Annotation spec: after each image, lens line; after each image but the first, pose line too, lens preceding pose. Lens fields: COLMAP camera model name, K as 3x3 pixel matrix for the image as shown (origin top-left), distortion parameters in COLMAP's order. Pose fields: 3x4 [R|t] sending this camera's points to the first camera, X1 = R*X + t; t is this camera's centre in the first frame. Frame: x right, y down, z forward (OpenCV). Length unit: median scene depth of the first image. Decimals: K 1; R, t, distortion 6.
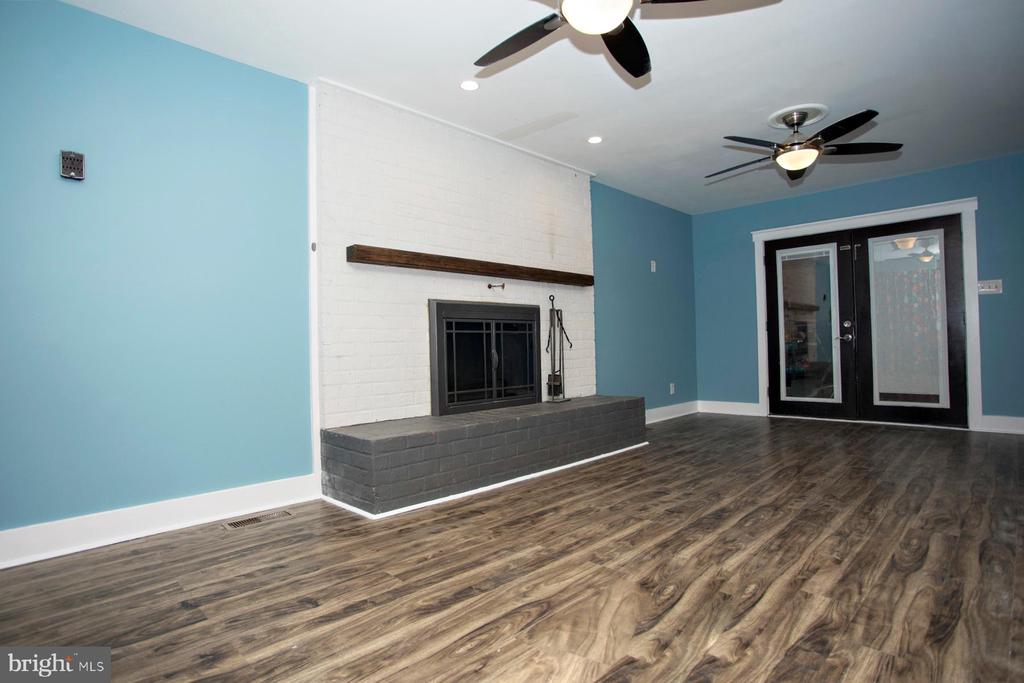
lens RADIAL K [[517.8, 0, 543.2], [0, 517.8, 341.4], [0, 0, 1]] dist [0.000427, 0.000636]
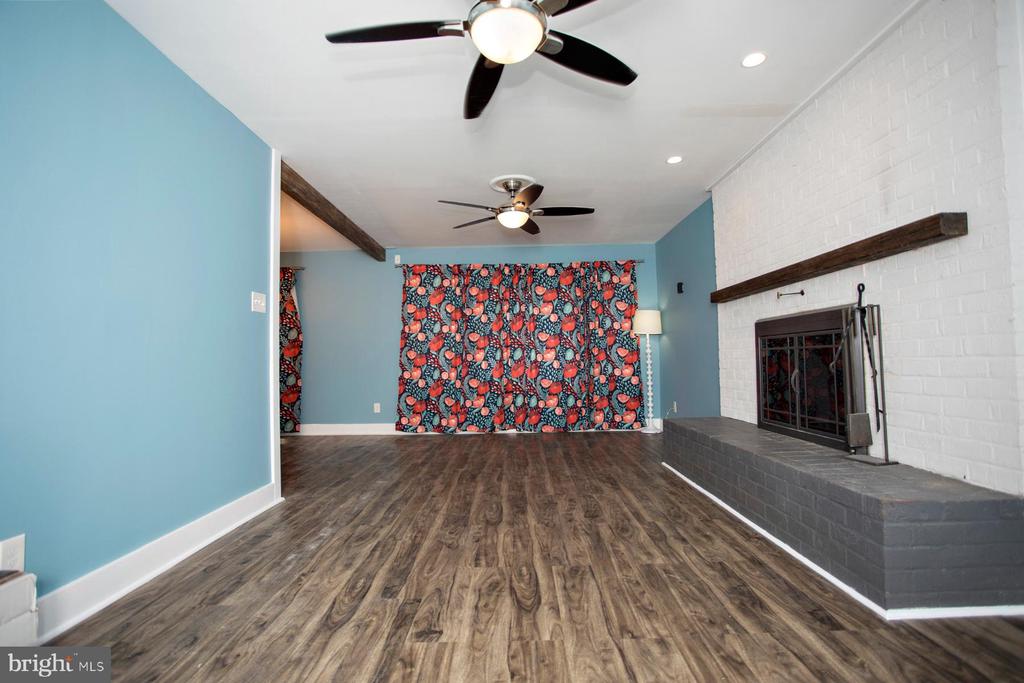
lens RADIAL K [[517.8, 0, 543.2], [0, 517.8, 341.4], [0, 0, 1]] dist [0.000427, 0.000636]
pose [[-0.705986, 0.014741, -0.708072, 1.048255], [0.050053, 0.998322, -0.029122, -0.032407], [0.706455, -0.056001, -0.705539, 1.718544]]
